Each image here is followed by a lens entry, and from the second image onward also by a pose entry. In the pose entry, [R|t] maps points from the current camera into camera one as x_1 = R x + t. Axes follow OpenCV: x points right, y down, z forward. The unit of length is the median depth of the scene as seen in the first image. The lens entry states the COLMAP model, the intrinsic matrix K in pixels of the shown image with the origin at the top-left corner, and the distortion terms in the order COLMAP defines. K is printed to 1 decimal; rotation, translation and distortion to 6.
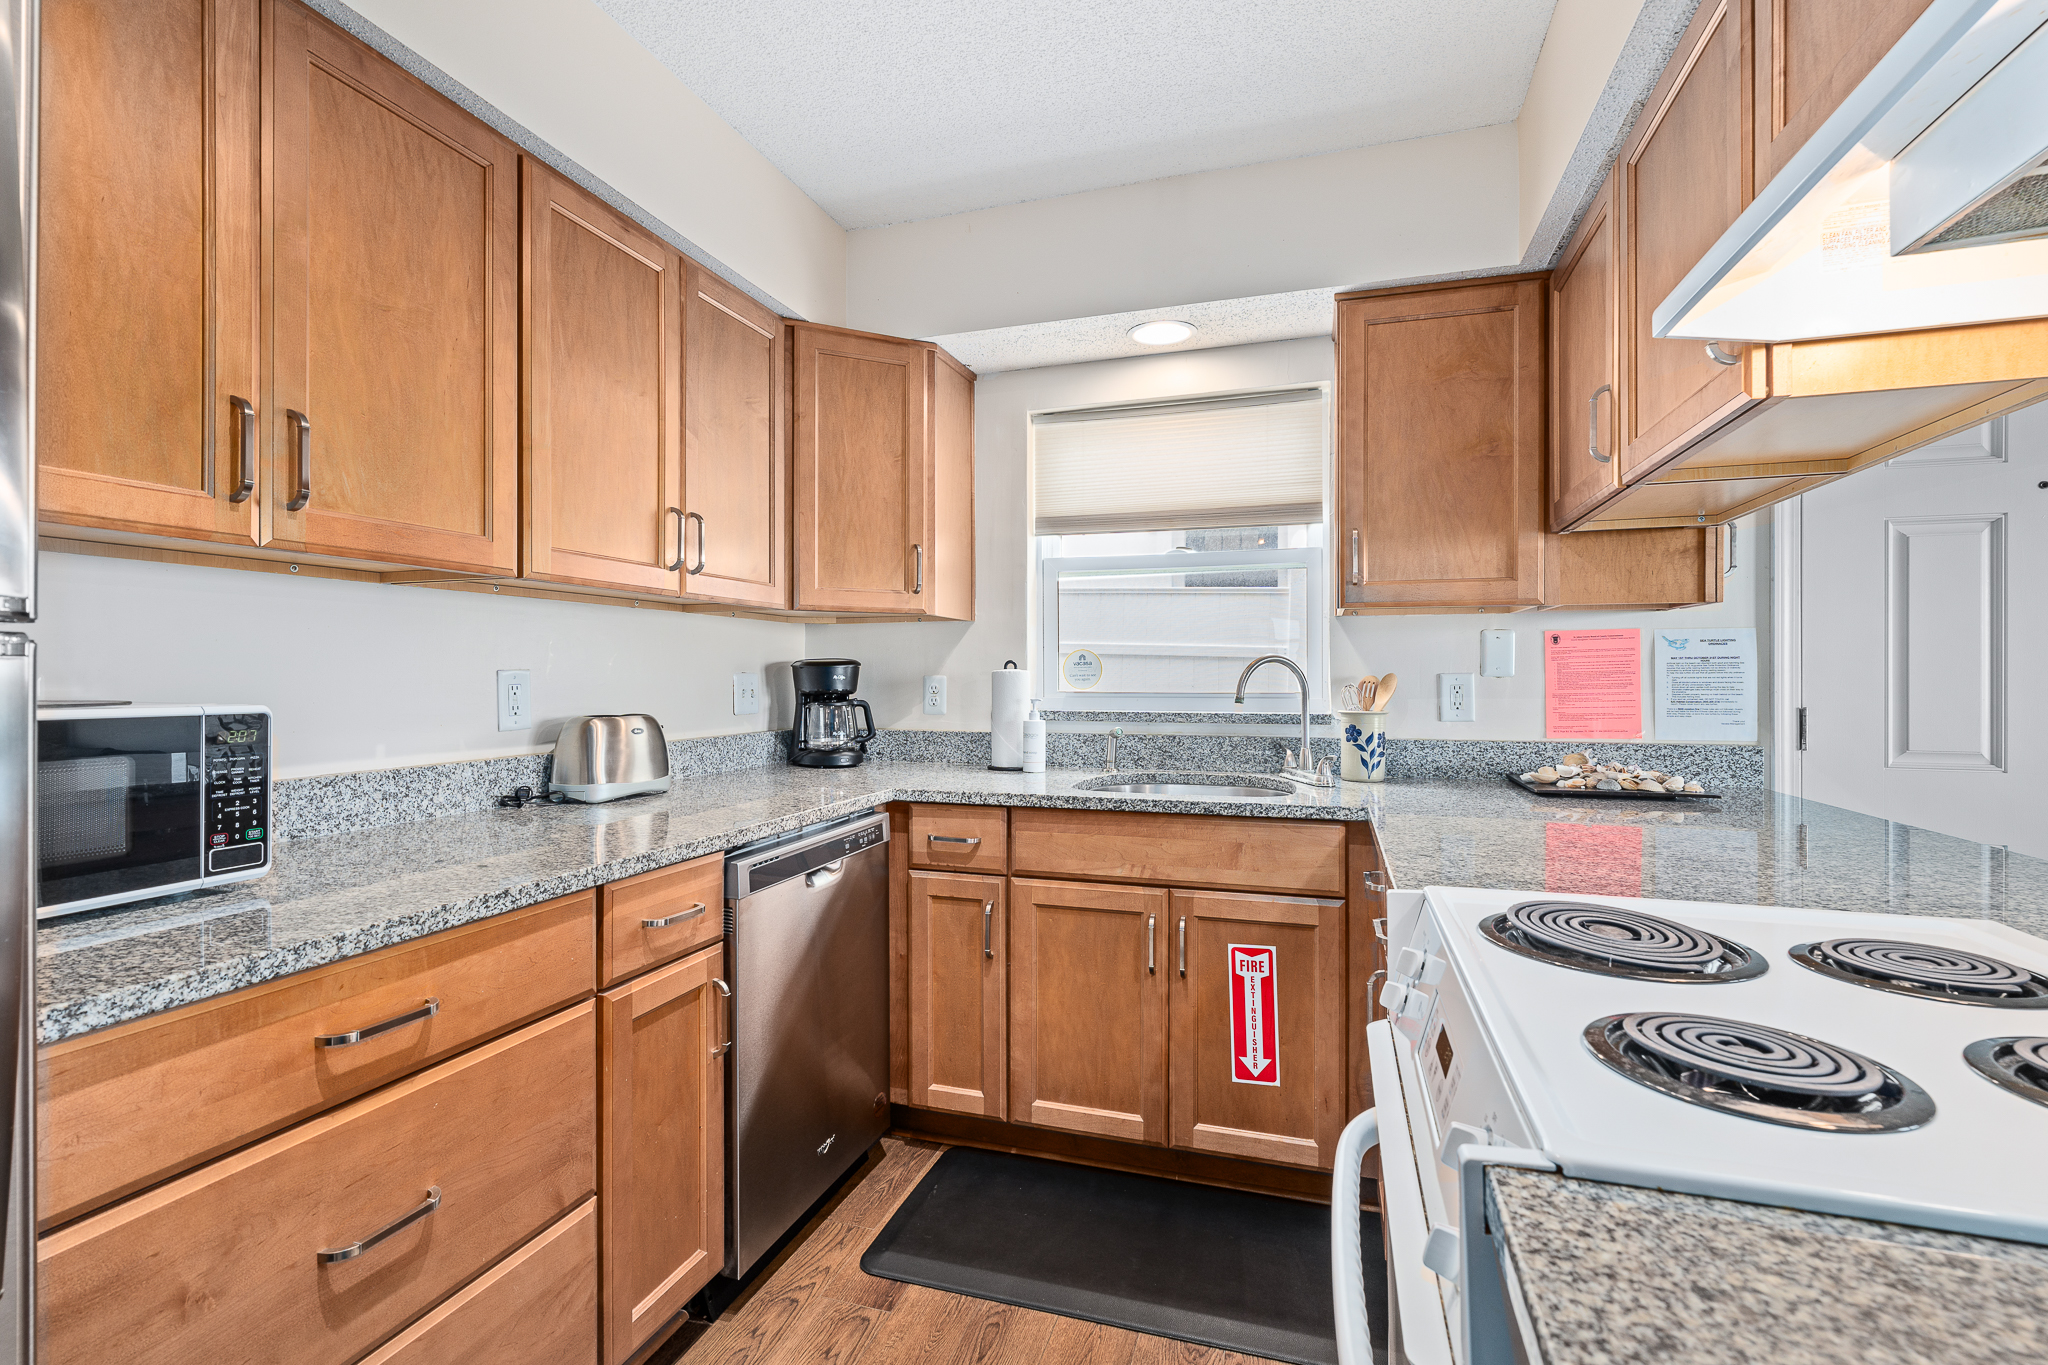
lens RADIAL K [[925.3, 0, 1025.9], [0, 925.3, 676.0], [0, 0, 1]] dist [-0.007295, 0.002600]
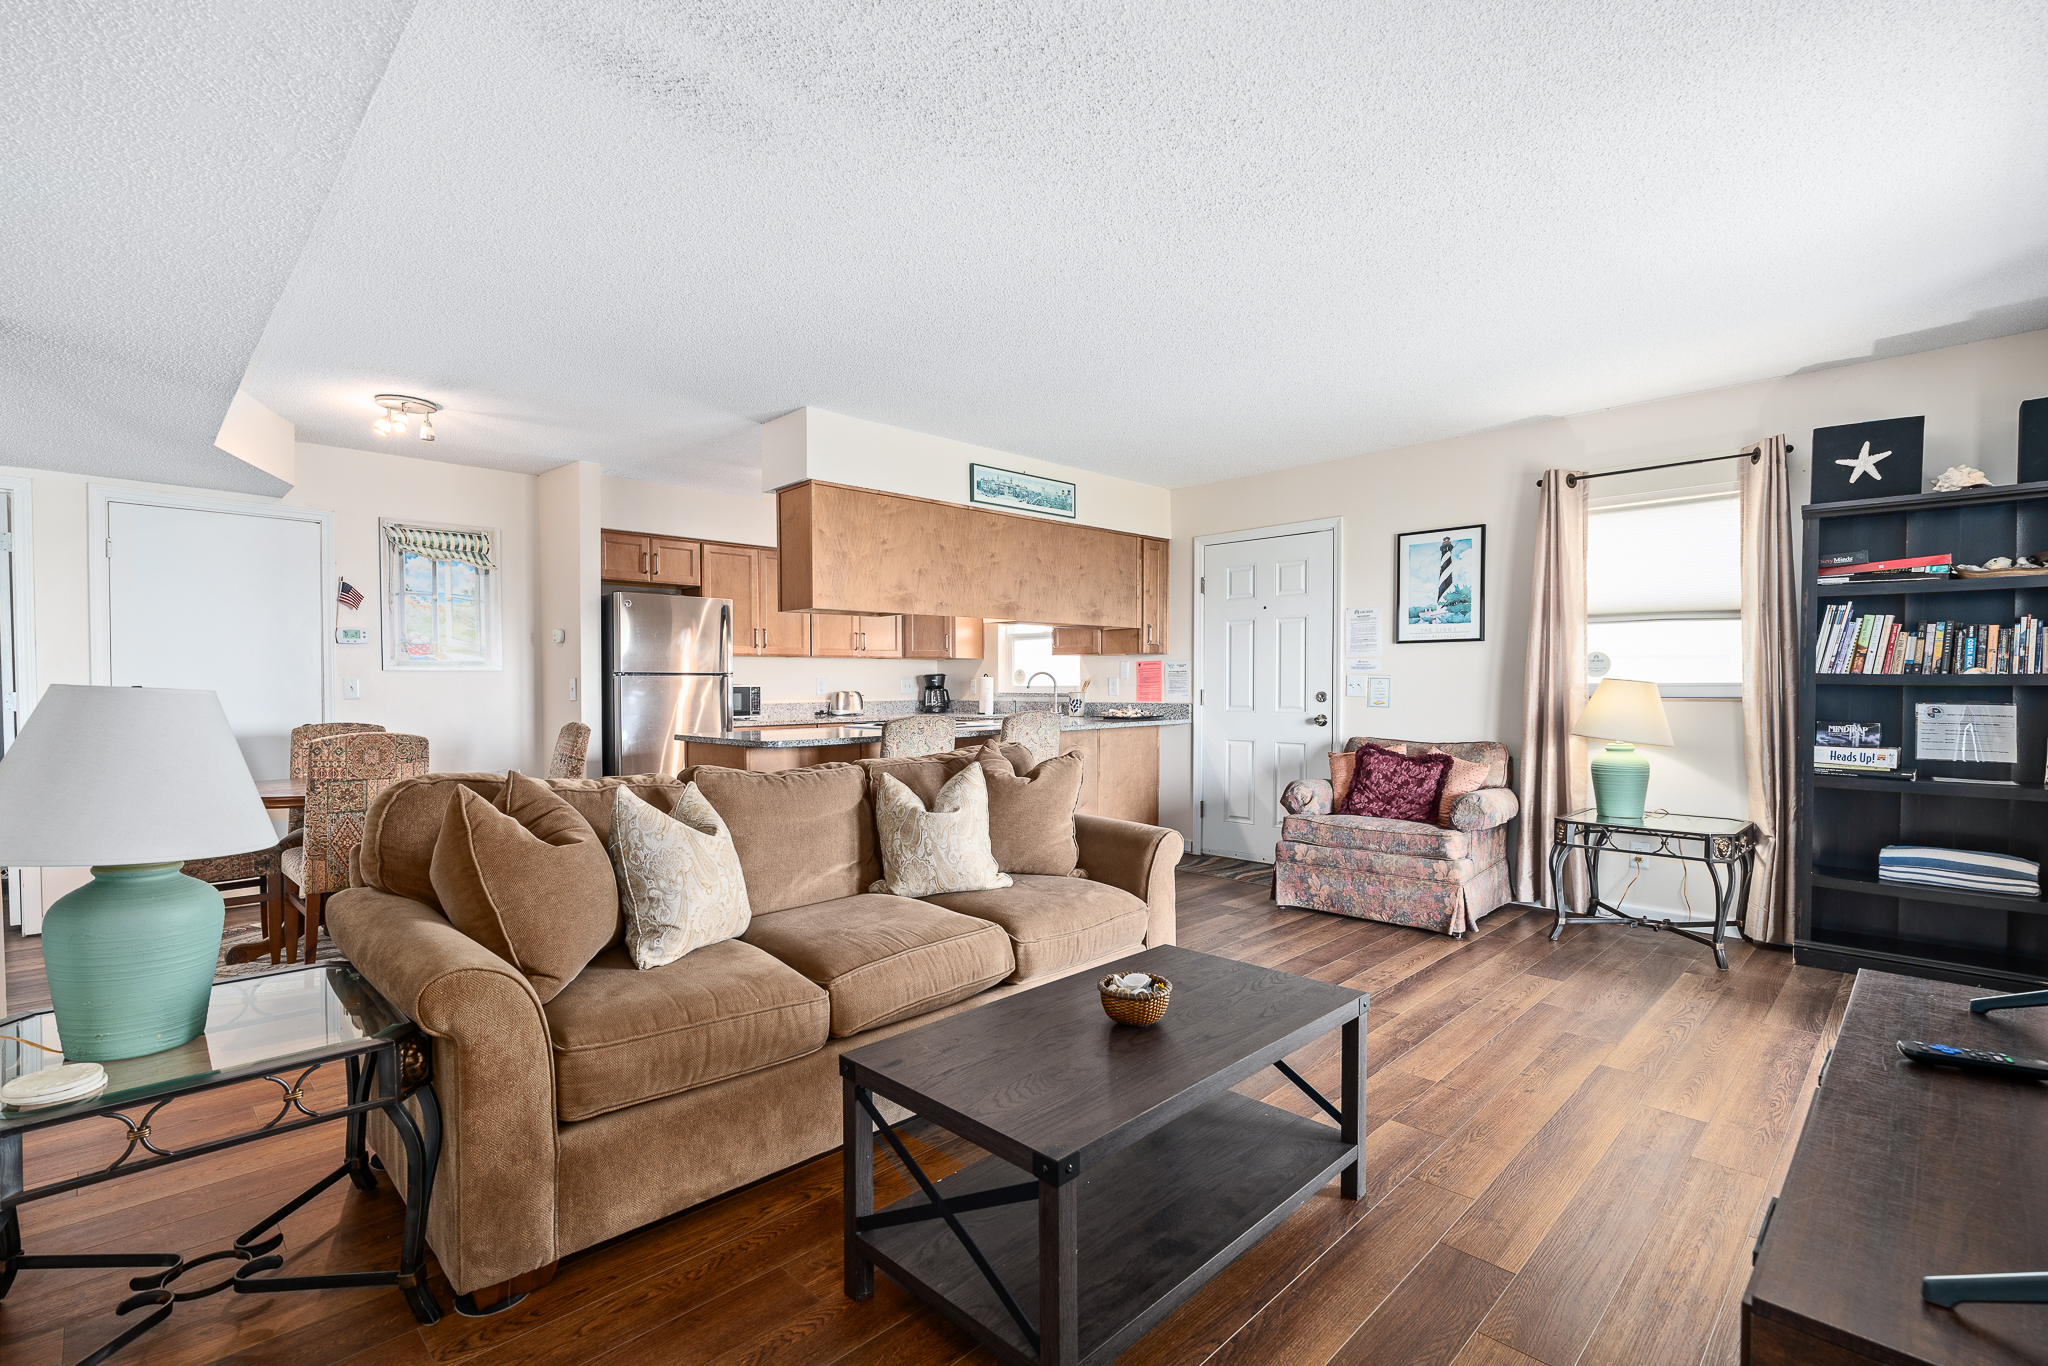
lens RADIAL K [[925.3, 0, 1032.1], [0, 925.3, 711.6], [0, 0, 1]] dist [-0.007295, 0.002600]
pose [[0.893641, 0.010541, -0.448659, 1.520751], [0.003708, 0.999517, 0.030869, 0.012356], [0.448768, -0.029250, 0.893170, -1.566773]]
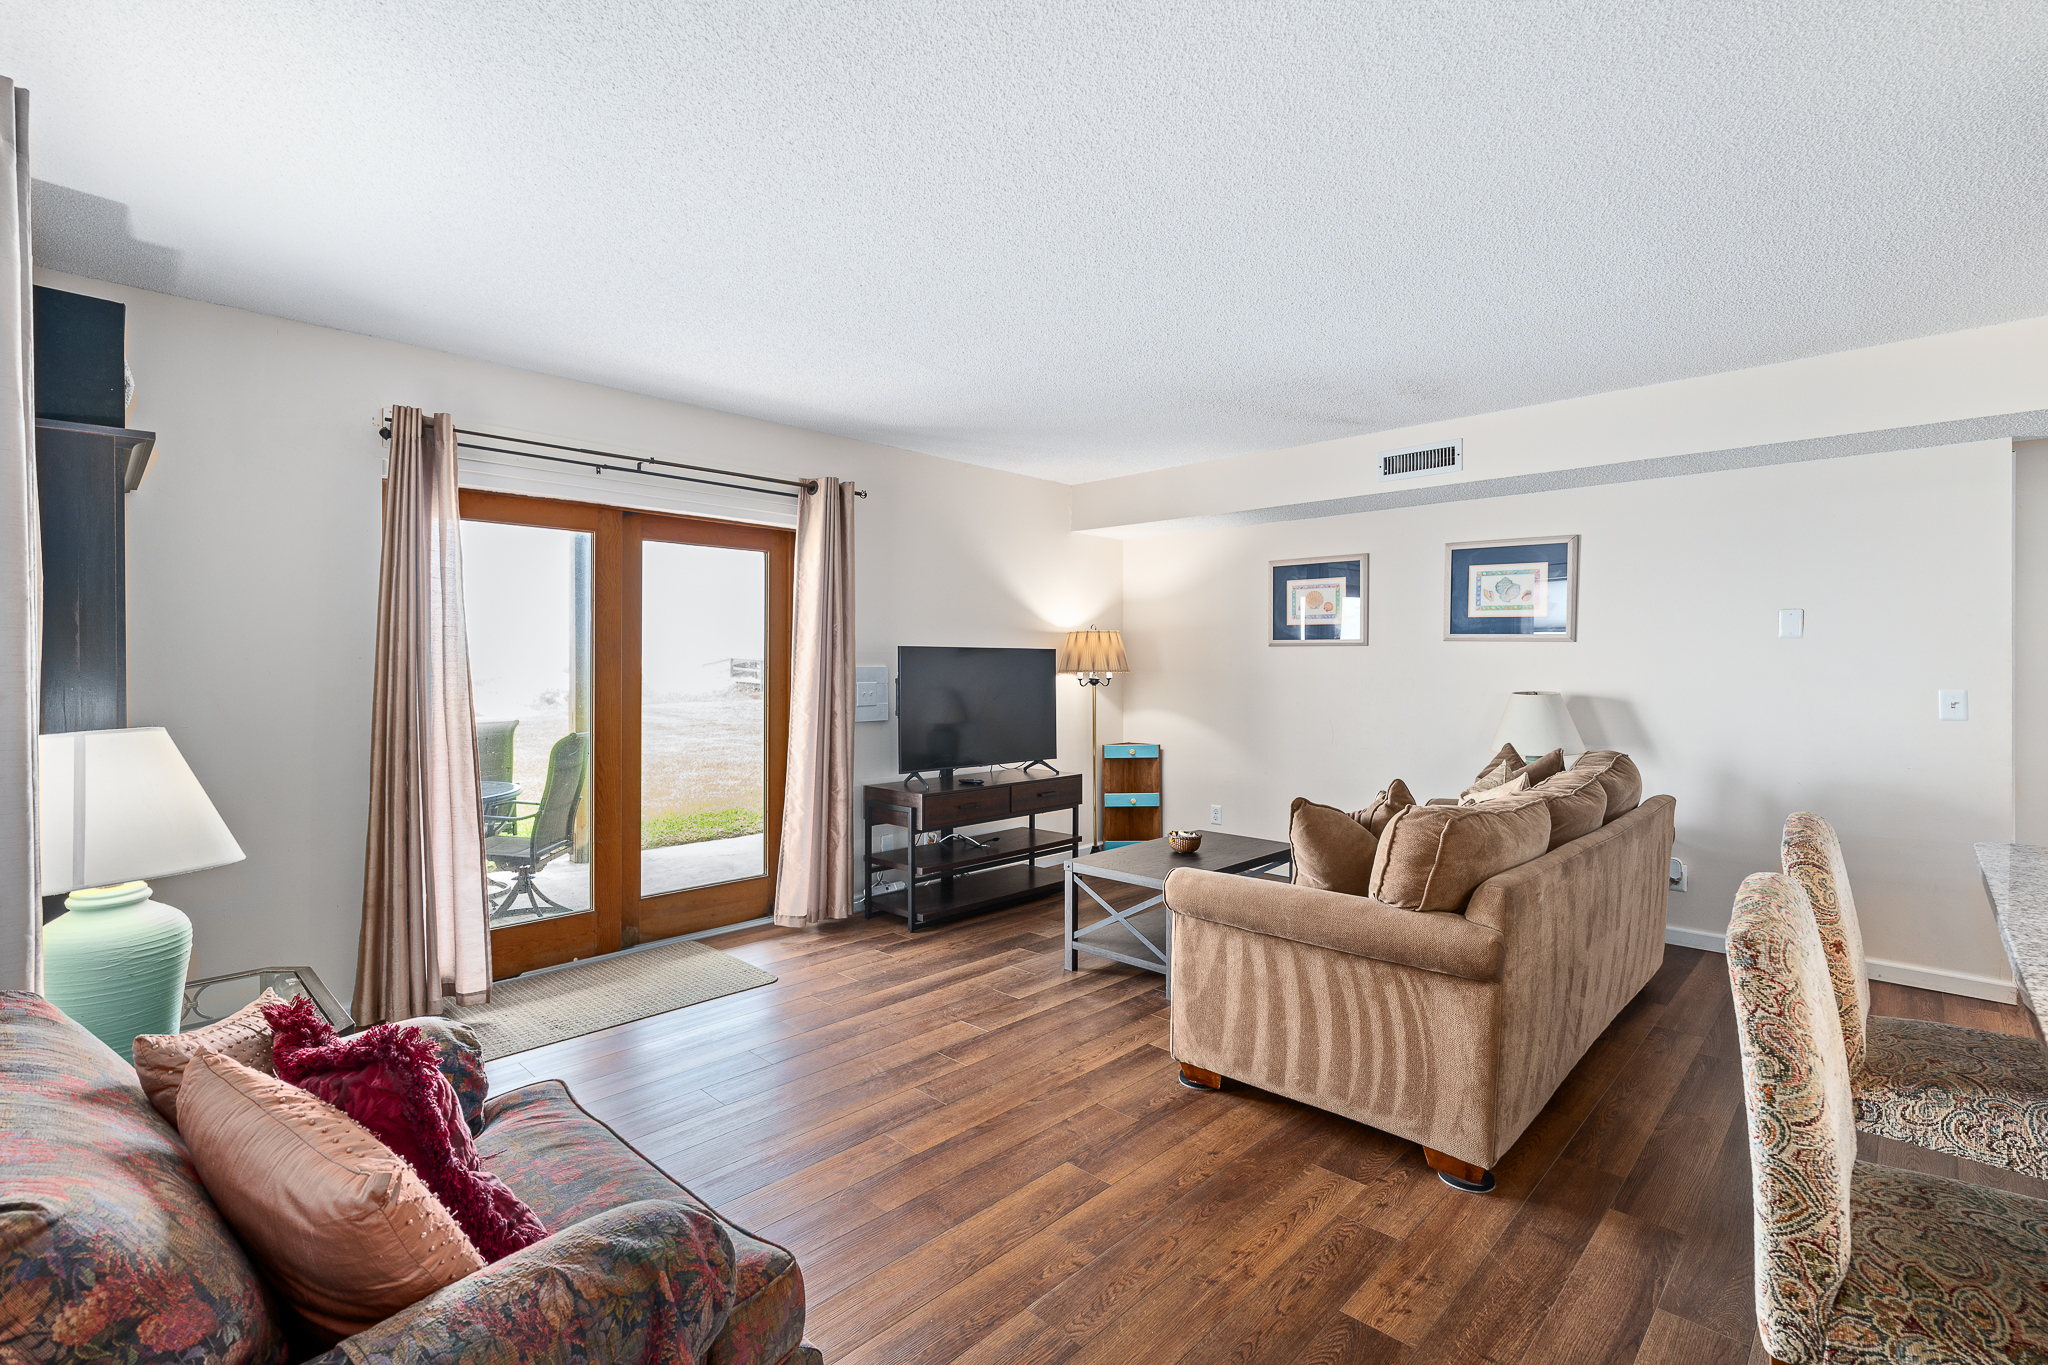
lens RADIAL K [[925.3, 0, 1026.9], [0, 925.3, 656.5], [0, 0, 1]] dist [-0.007295, 0.002600]
pose [[-0.901105, 0.003658, 0.433585, 0.766622], [-0.000545, 0.999954, -0.009570, -0.038918], [-0.433600, -0.008860, -0.901062, 0.845029]]
